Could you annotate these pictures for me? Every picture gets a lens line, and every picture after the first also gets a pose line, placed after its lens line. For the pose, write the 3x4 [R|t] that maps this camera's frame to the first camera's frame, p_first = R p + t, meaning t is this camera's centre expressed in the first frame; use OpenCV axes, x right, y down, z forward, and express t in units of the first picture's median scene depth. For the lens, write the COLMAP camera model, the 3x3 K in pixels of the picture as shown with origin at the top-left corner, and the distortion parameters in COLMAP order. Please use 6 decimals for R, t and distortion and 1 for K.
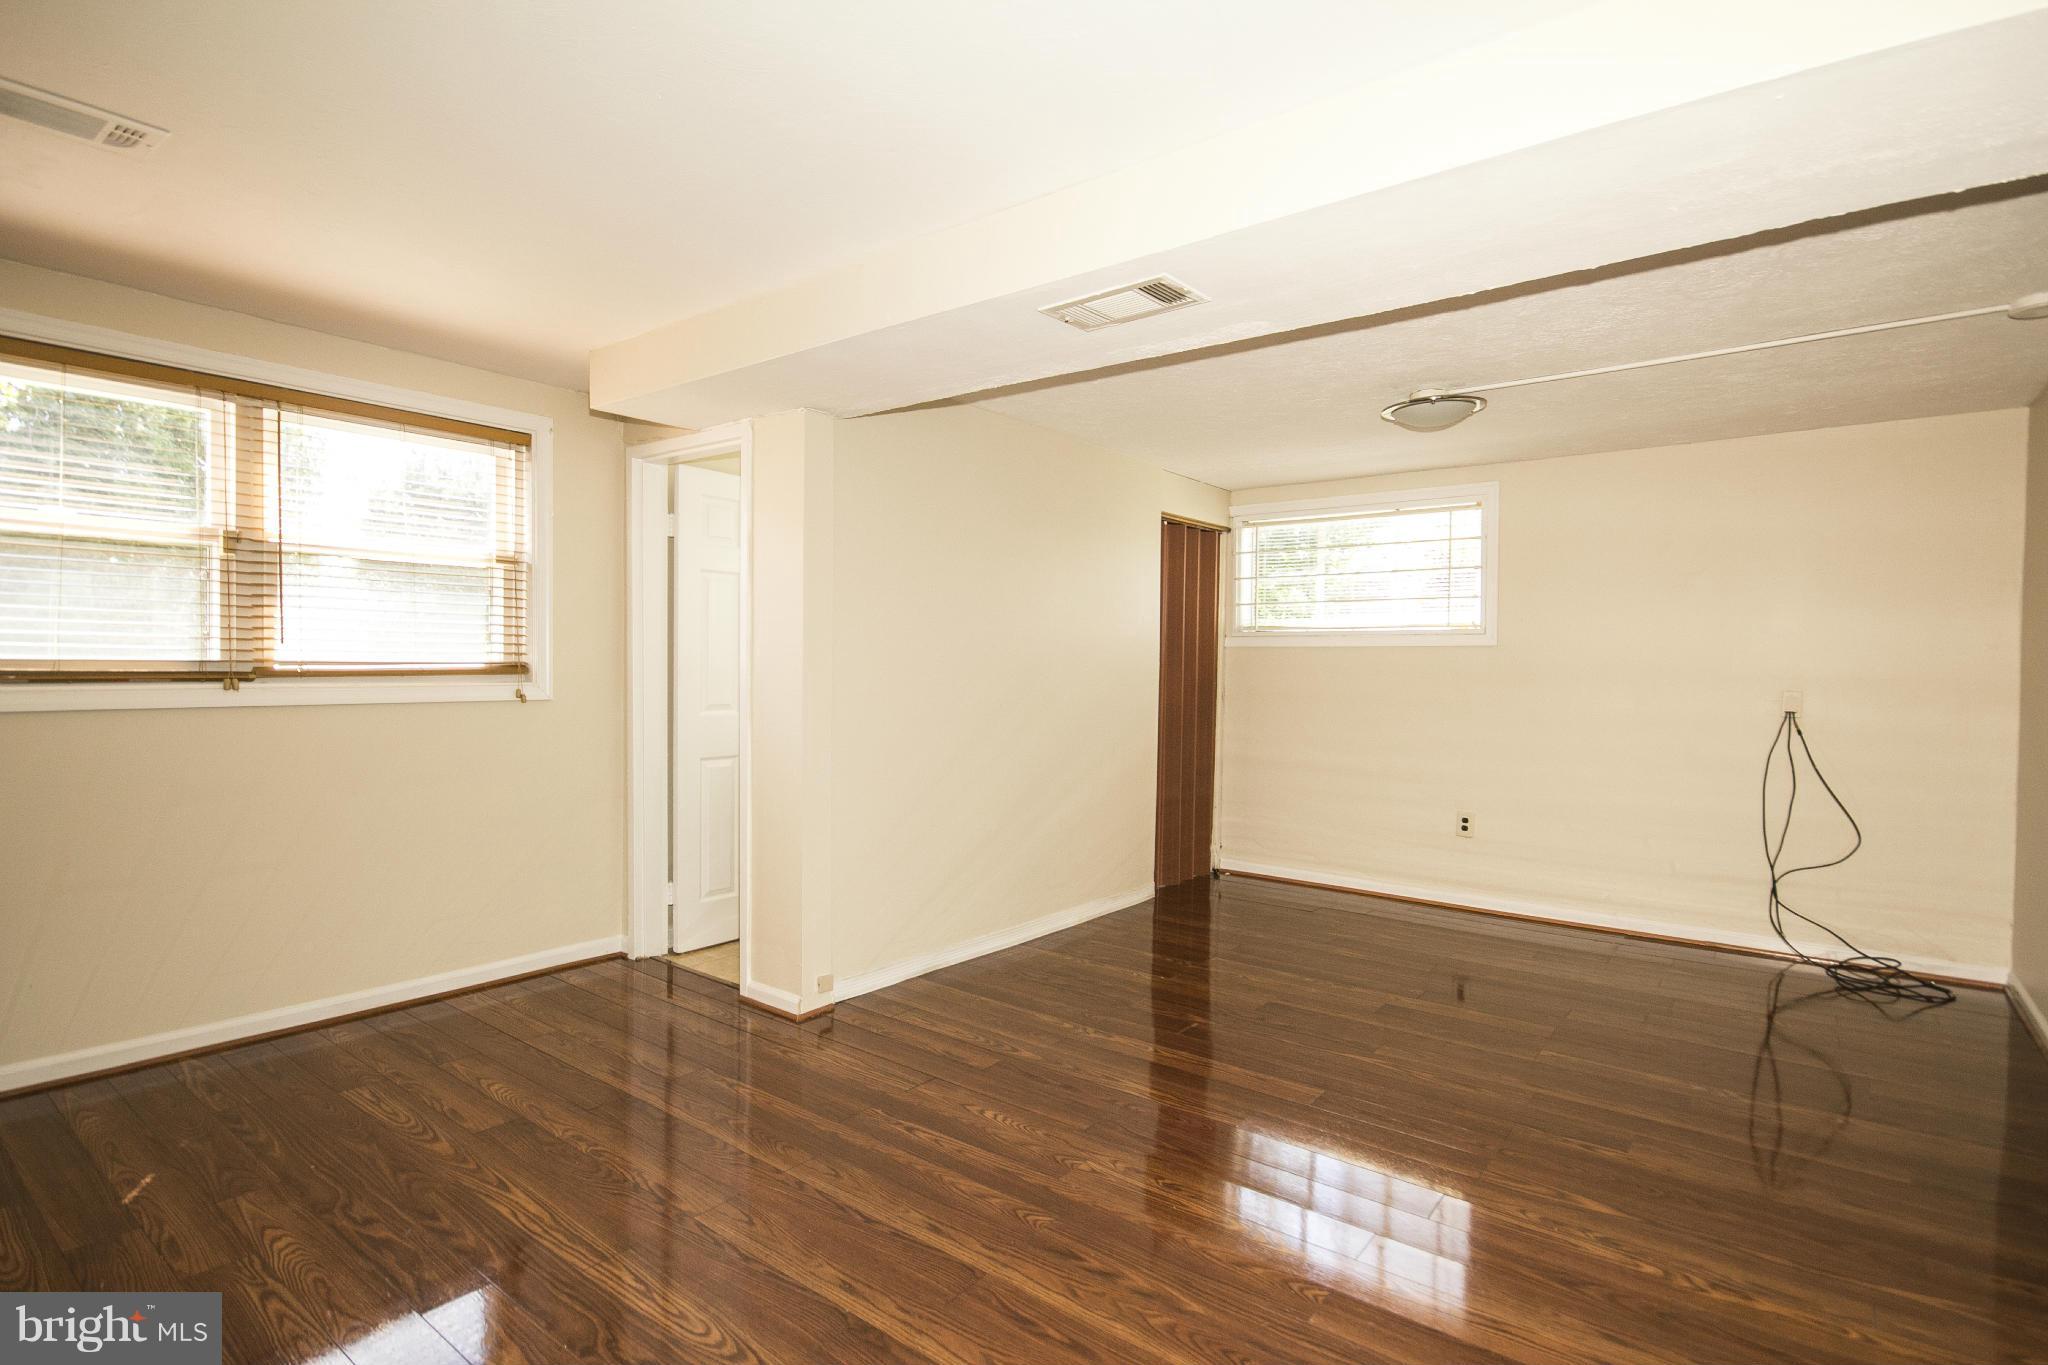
lens RADIAL K [[1037.2, 0, 1019.6], [0, 1037.2, 686.5], [0, 0, 1]] dist [0.000353, -0.000637]
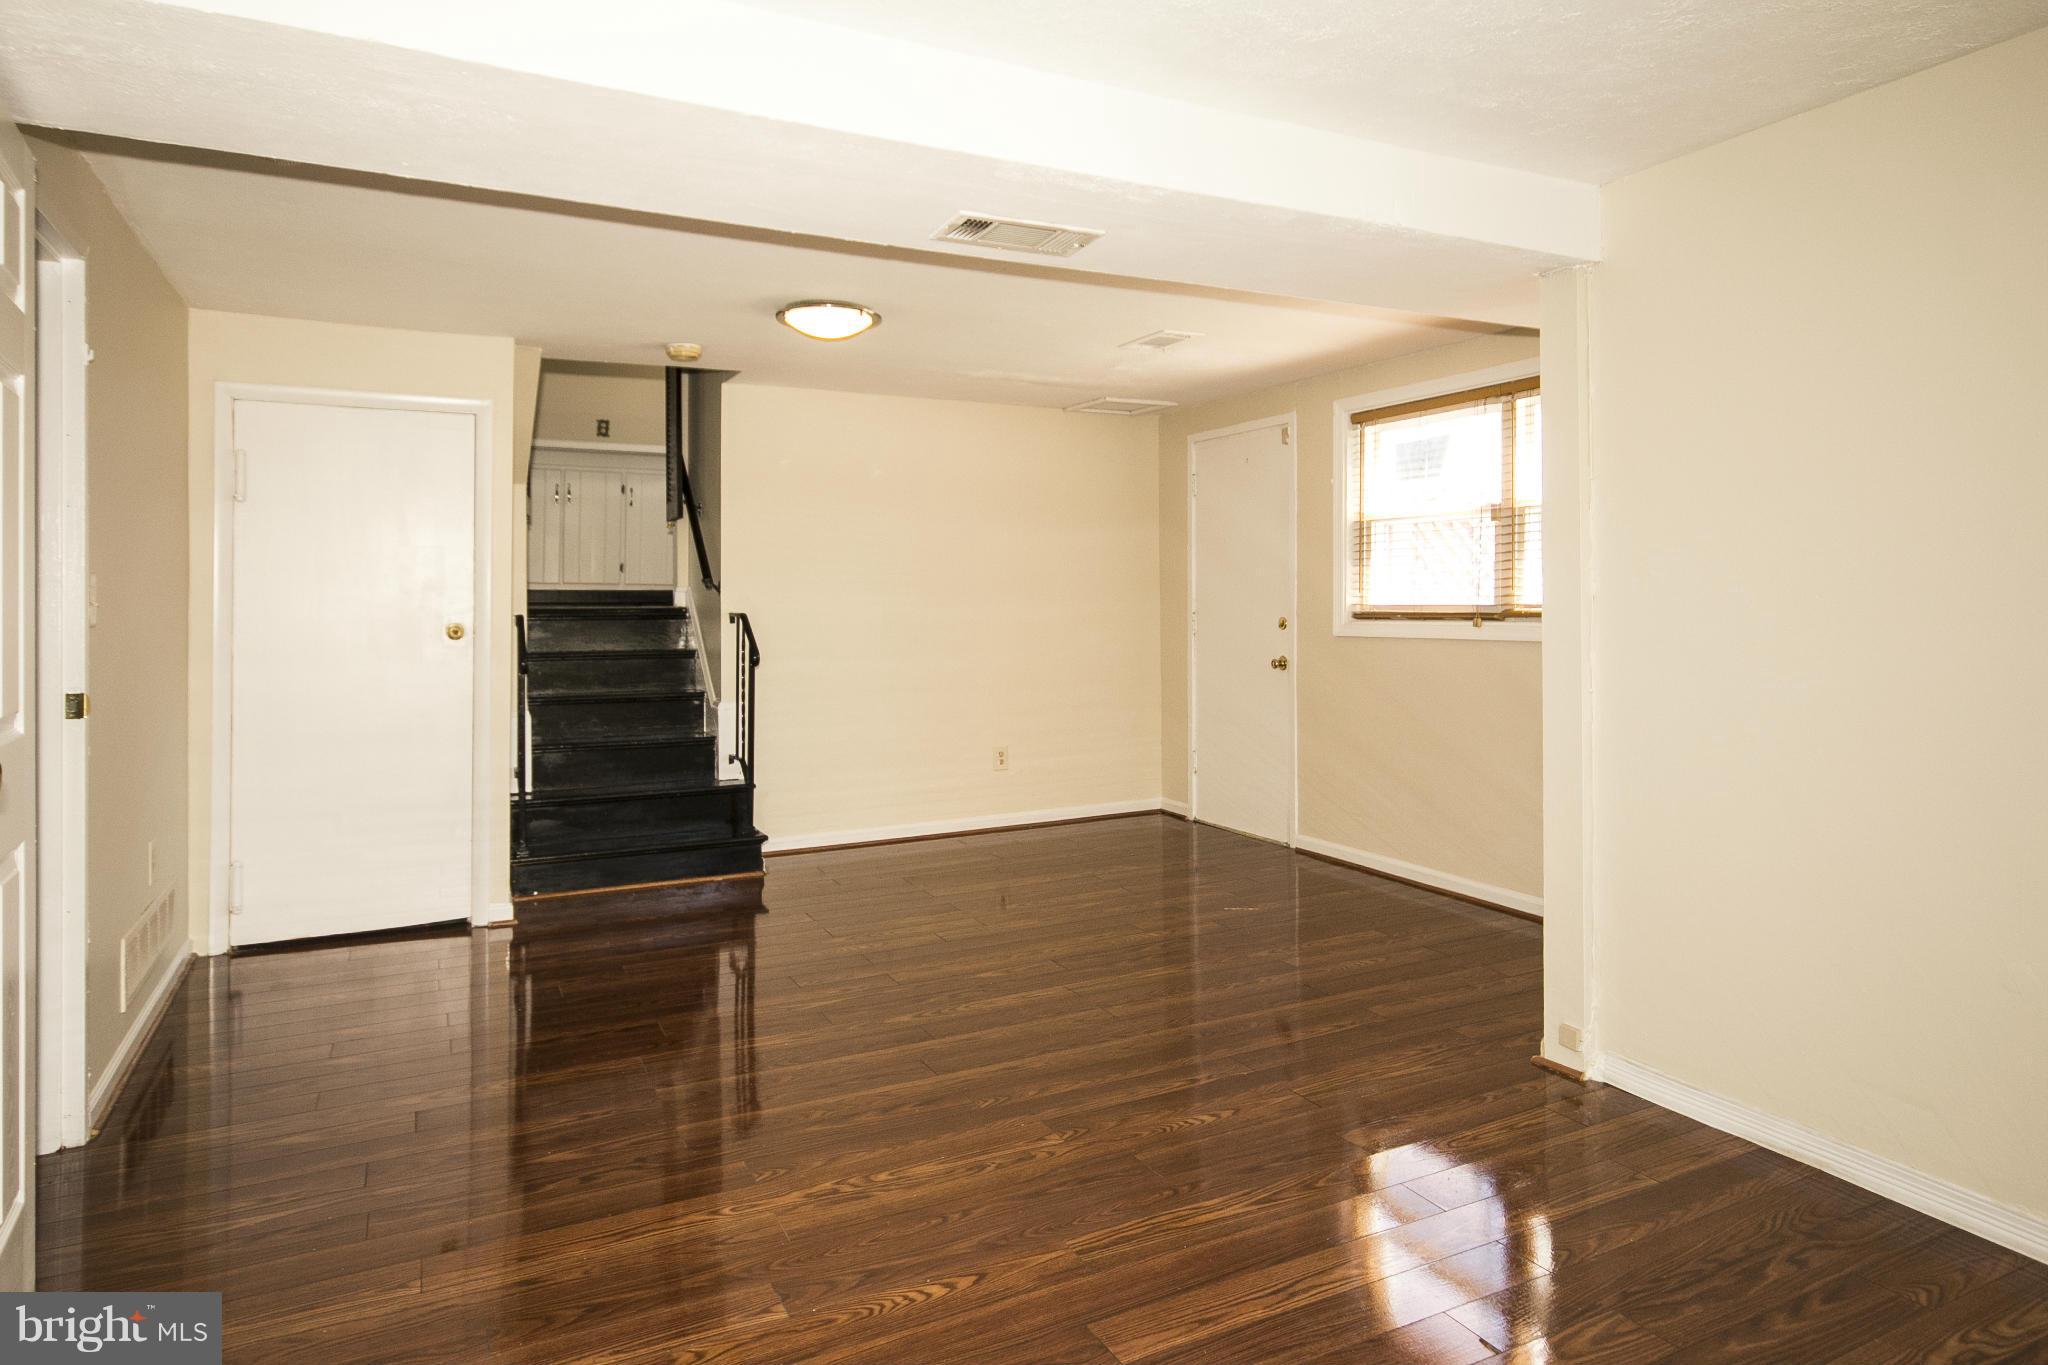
lens RADIAL K [[1181.2, 0, 1022.1], [0, 1181.2, 598.0], [0, 0, 1]] dist [-0.001684, -0.000104]
pose [[-0.429204, -0.012268, -0.903124, 0.706952], [-0.016253, 0.999851, -0.005858, -0.013361], [0.903062, 0.012164, -0.429339, 0.962455]]
